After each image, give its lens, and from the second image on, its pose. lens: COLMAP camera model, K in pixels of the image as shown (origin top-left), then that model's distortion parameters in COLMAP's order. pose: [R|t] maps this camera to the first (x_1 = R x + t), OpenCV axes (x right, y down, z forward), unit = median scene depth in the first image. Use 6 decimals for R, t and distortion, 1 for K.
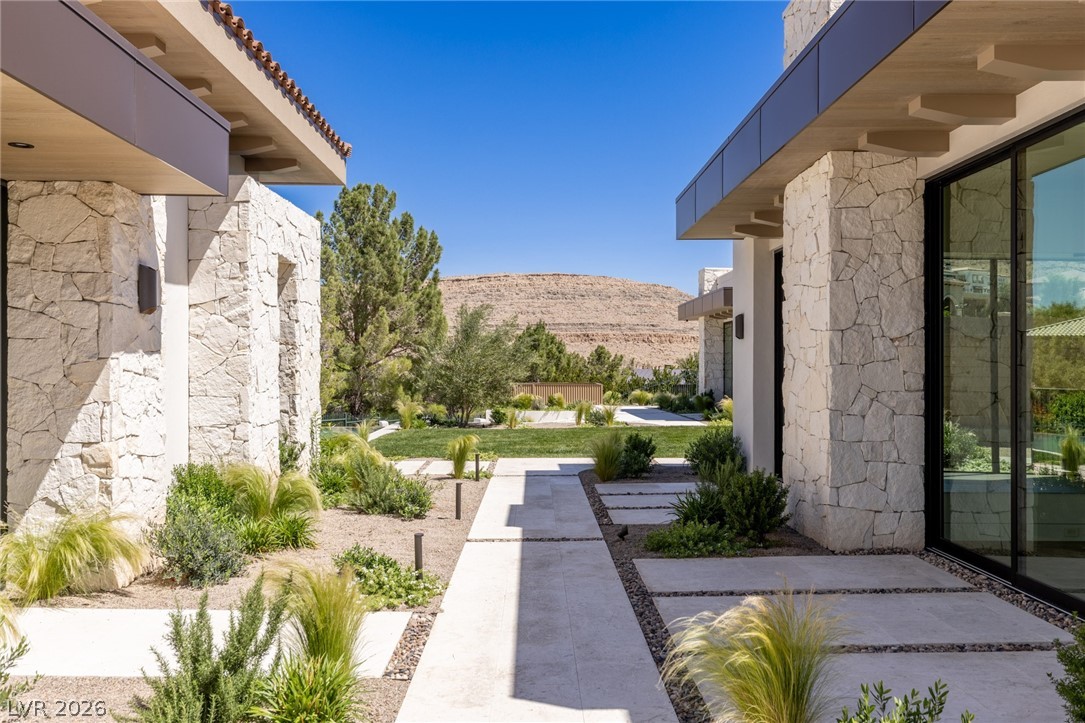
lens RADIAL K [[925.5, 0, 542.8], [0, 925.5, 365.0], [0, 0, 1]] dist [0.007842, 0.001167]
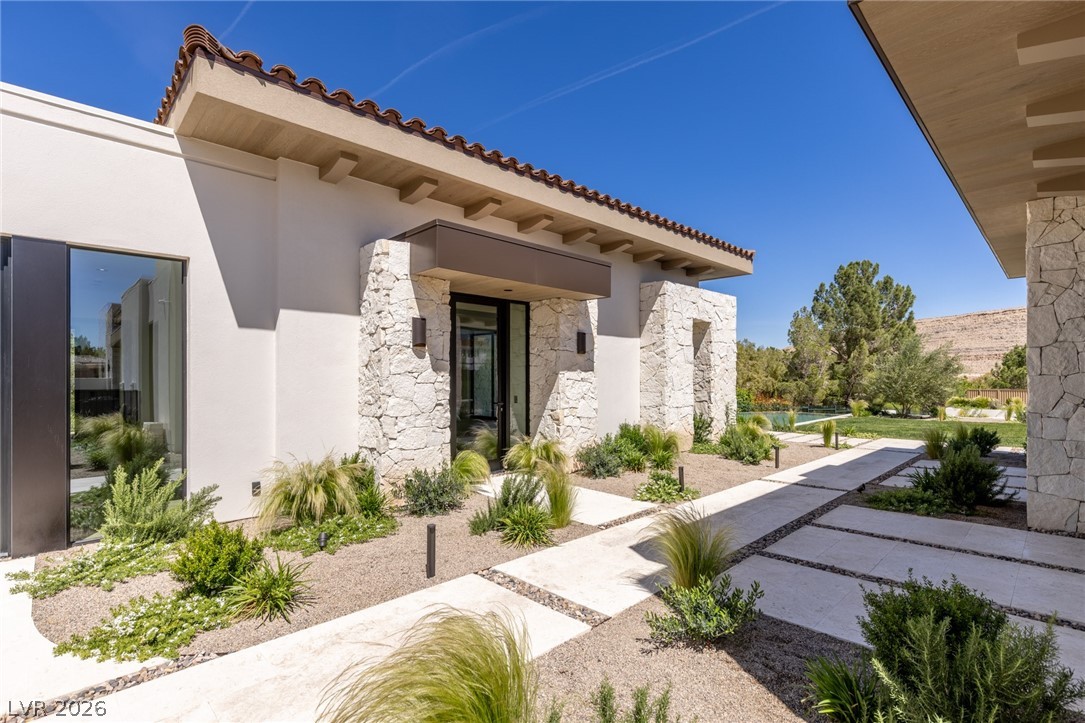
lens RADIAL K [[509.2, 0, 542.5], [0, 509.2, 378.2], [0, 0, 1]] dist [-0.010607, -0.000829]
pose [[0.688582, 0.000949, -0.725158, 0.289800], [0.002193, 0.999992, 0.003391, -0.000466], [0.725155, -0.003925, 0.688574, 0.061548]]
